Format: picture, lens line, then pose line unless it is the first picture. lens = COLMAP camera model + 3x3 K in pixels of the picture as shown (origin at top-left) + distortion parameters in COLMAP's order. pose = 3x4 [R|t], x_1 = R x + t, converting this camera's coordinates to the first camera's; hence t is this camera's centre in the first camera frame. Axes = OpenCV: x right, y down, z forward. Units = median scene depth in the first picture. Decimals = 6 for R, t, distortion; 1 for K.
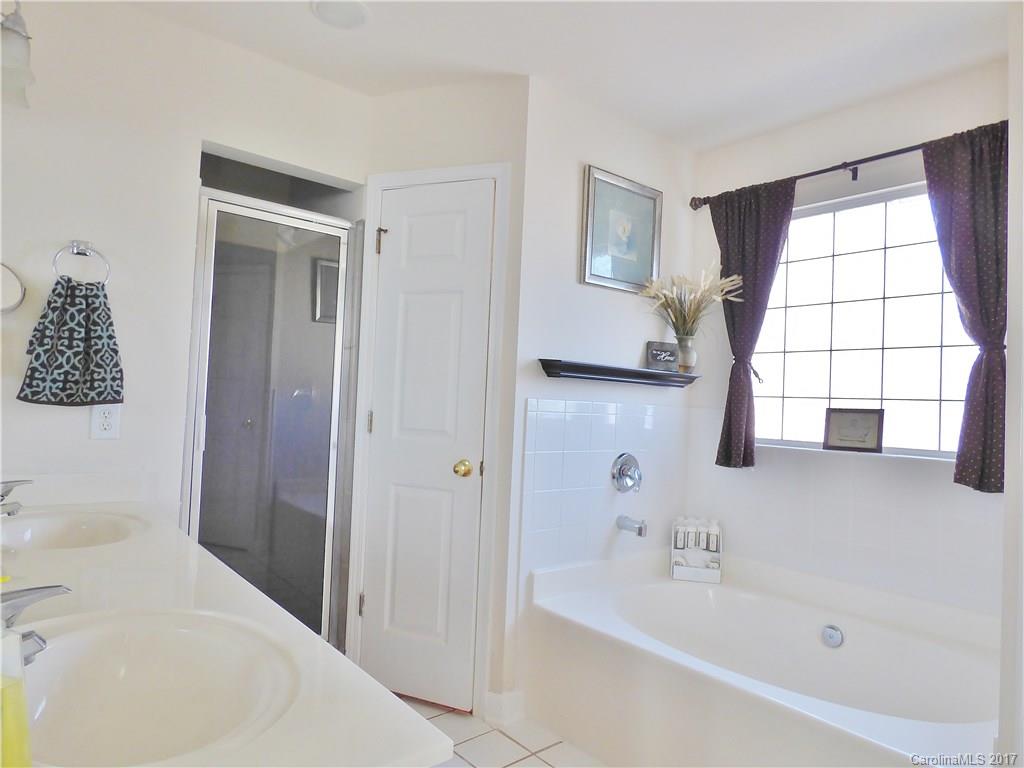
lens RADIAL K [[624.3, 0, 517.2], [0, 624.3, 379.7], [0, 0, 1]] dist [-0.016859, 0.004976]
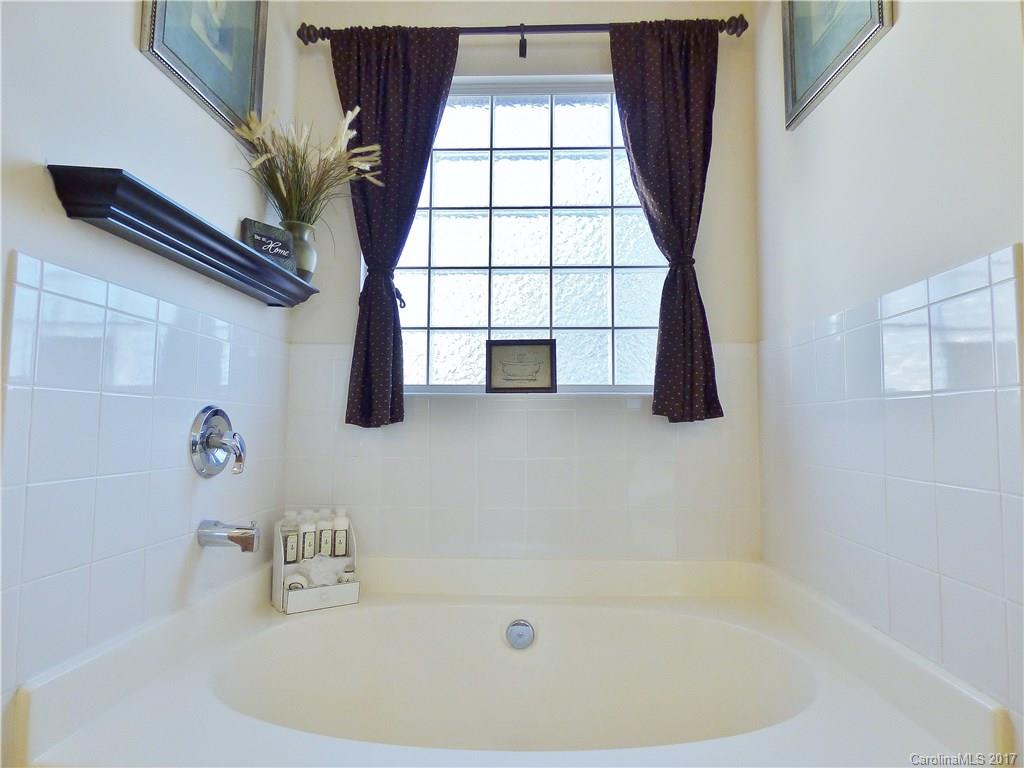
lens RADIAL K [[624.3, 0, 507.0], [0, 624.3, 381.9], [0, 0, 1]] dist [-0.016859, 0.004976]
pose [[0.675908, 0.014661, 0.736840, -0.054544], [-0.003940, 0.999860, -0.016280, 0.105719], [-0.736976, 0.008100, 0.675871, 0.441136]]
